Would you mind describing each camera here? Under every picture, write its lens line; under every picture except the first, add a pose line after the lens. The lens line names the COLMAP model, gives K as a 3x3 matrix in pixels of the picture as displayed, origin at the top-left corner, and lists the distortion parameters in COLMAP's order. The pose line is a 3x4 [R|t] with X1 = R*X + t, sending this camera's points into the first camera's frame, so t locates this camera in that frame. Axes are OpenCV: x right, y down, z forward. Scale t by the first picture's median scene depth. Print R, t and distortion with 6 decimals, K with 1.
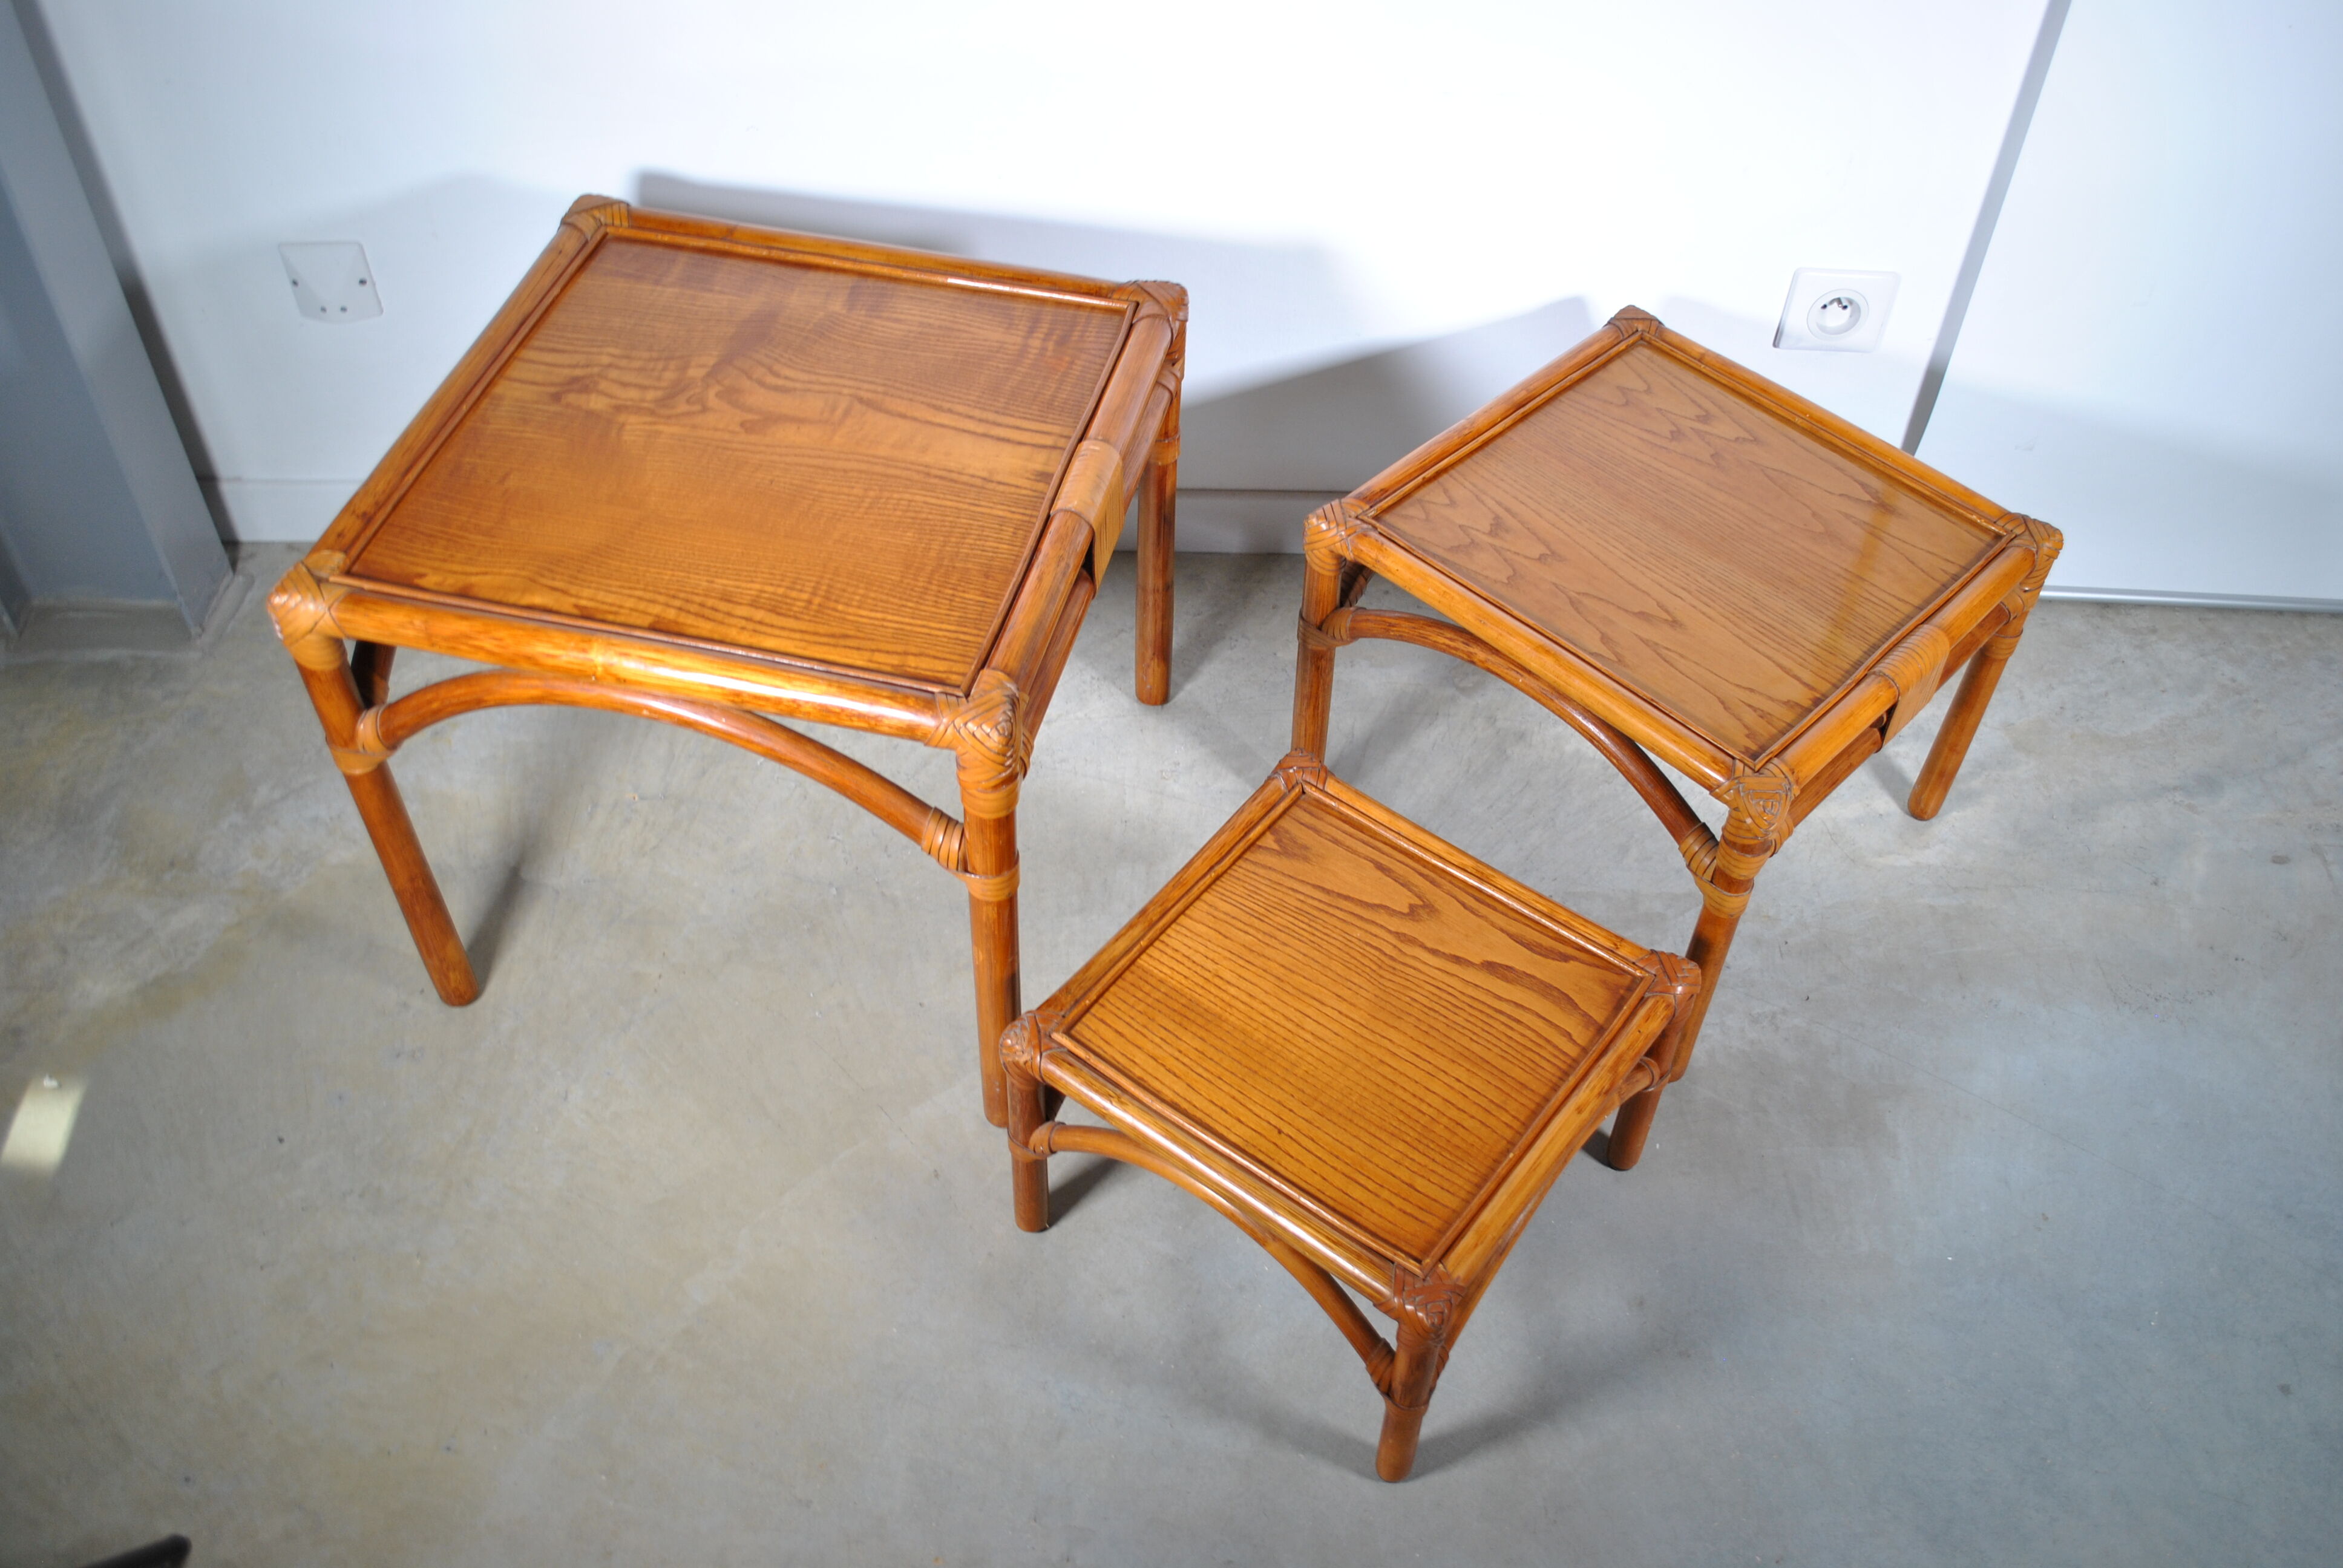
lens RADIAL K [[2078.7, 0, 1185.4], [0, 2078.7, 773.0], [0, 0, 1]] dist [-0.064145, -0.002730]
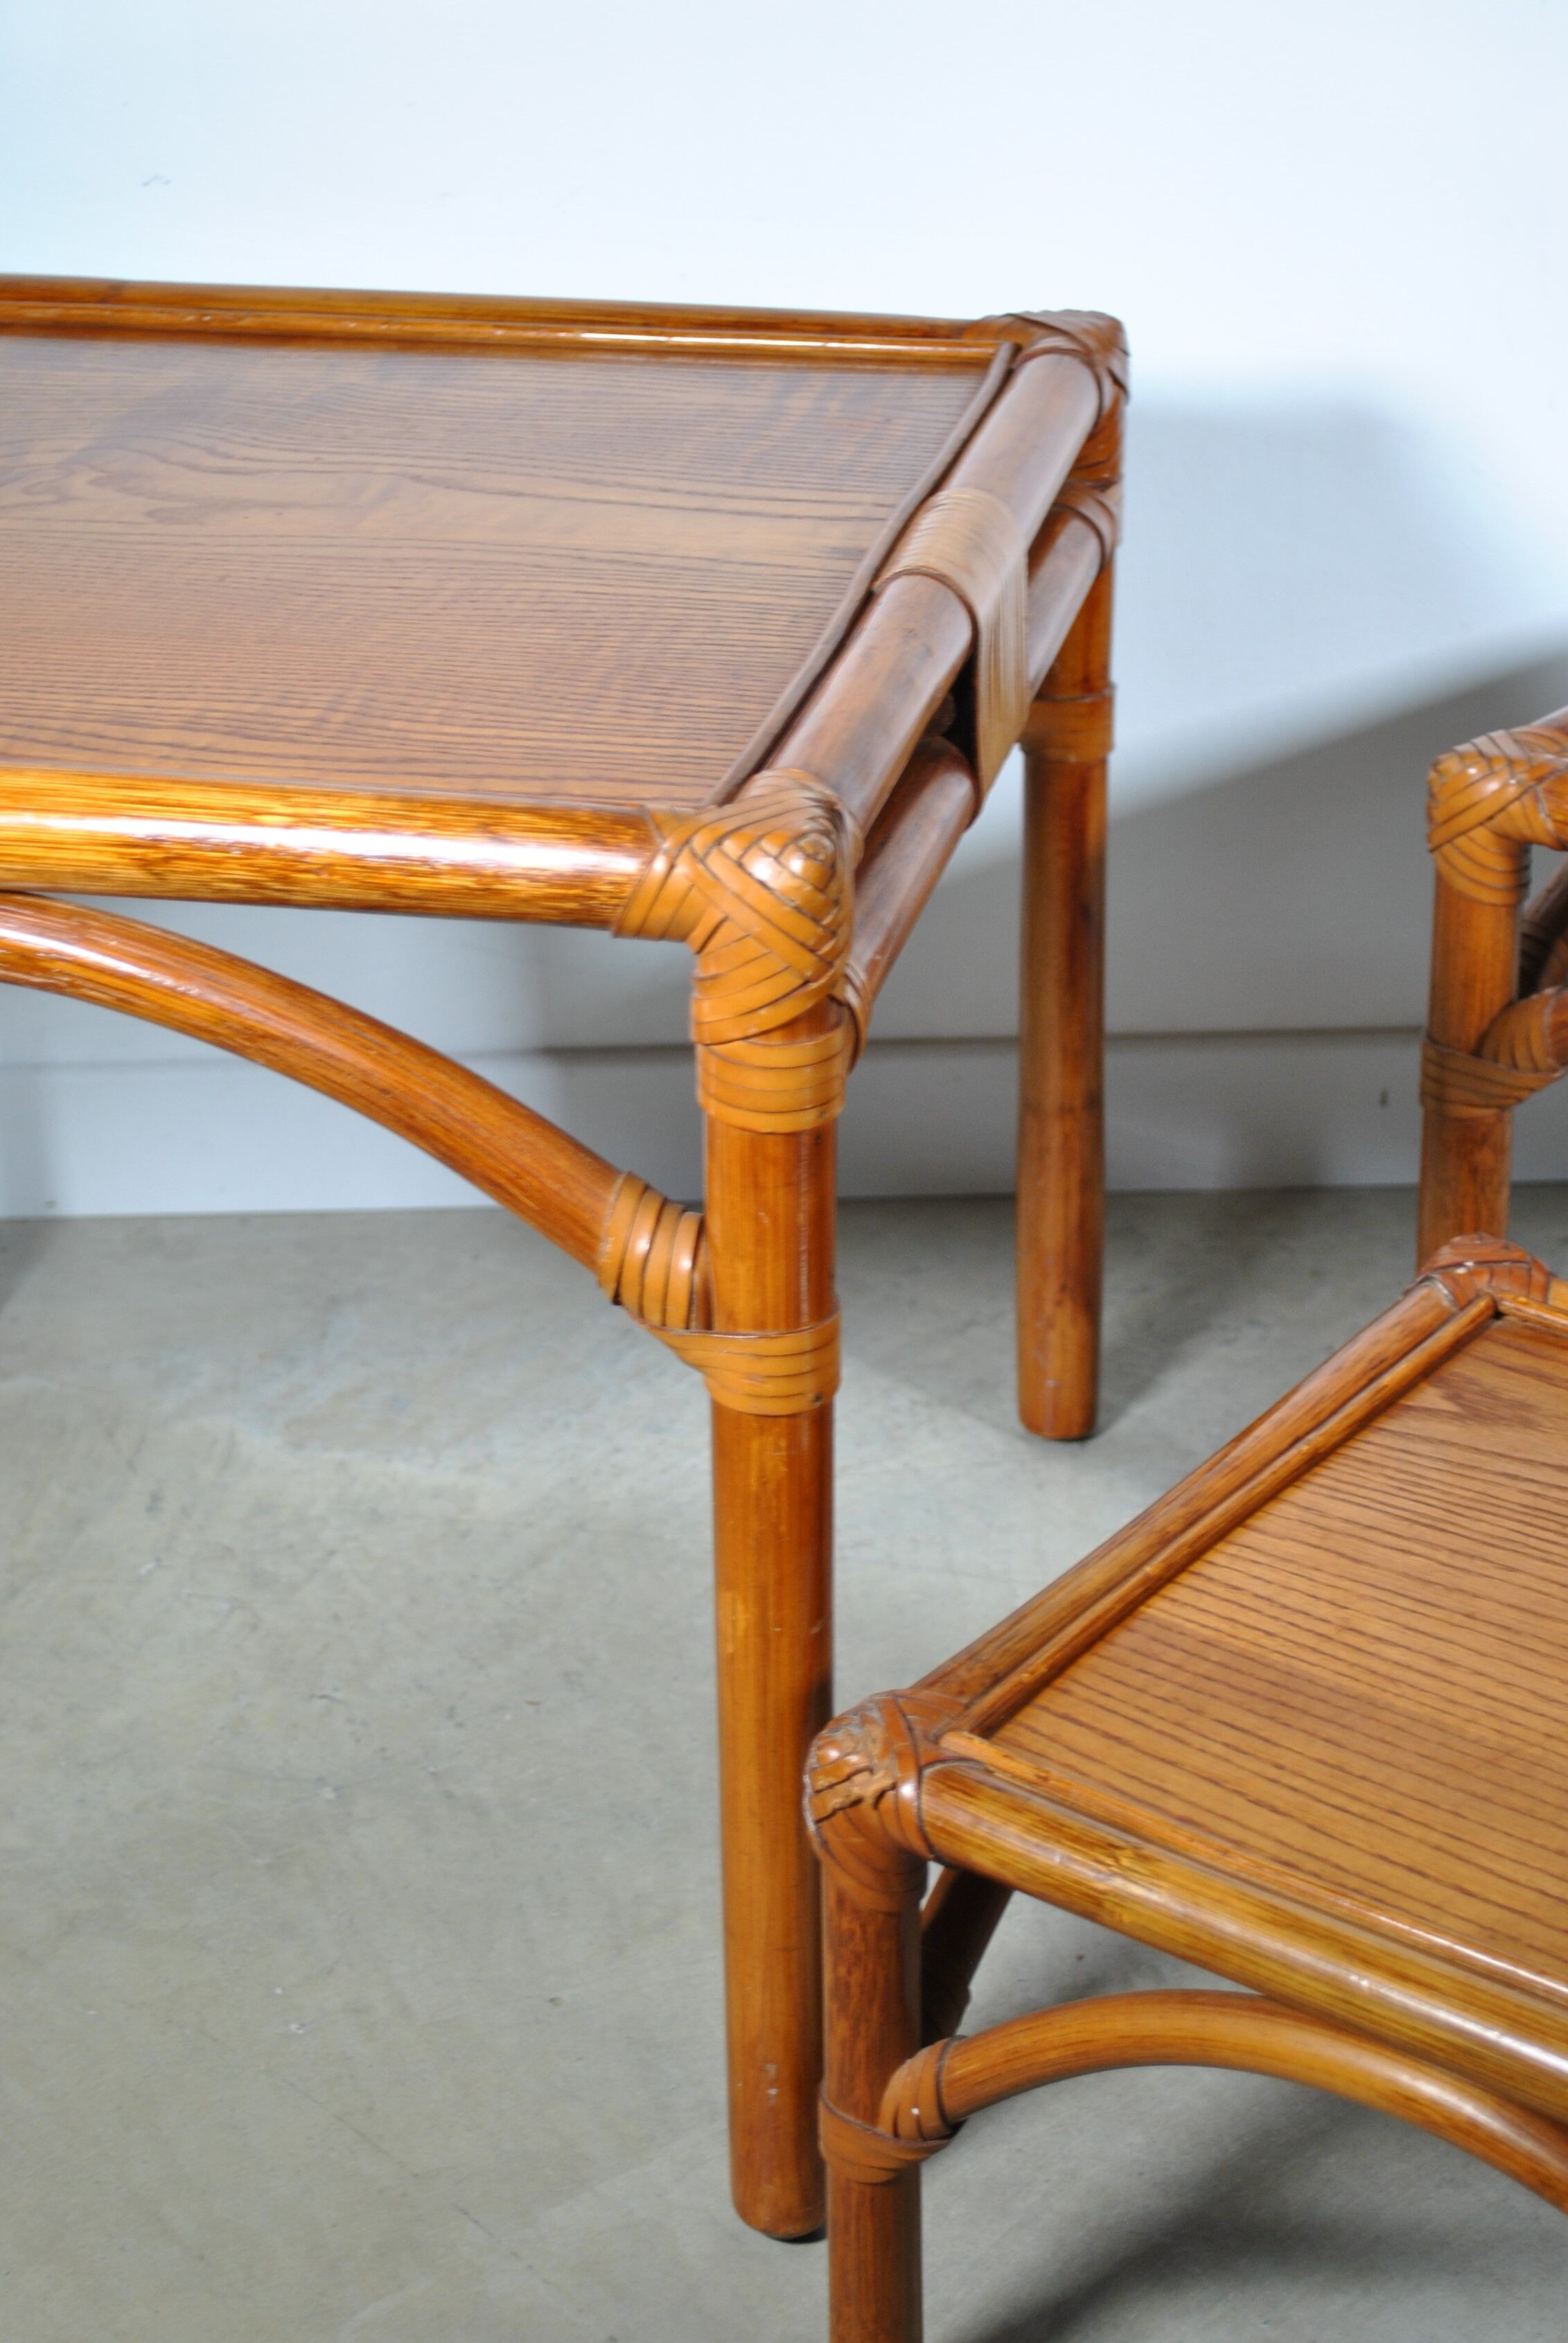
lens RADIAL K [[4201.9, 0, 784.0], [0, 4201.9, 1171.5], [0, 0, 1]] dist [-0.002487, -0.038080]
pose [[0.998833, -0.043882, -0.020181, -0.065813], [0.034249, 0.938086, -0.344705, 0.264566], [0.034058, 0.343612, 0.938494, 0.208585]]
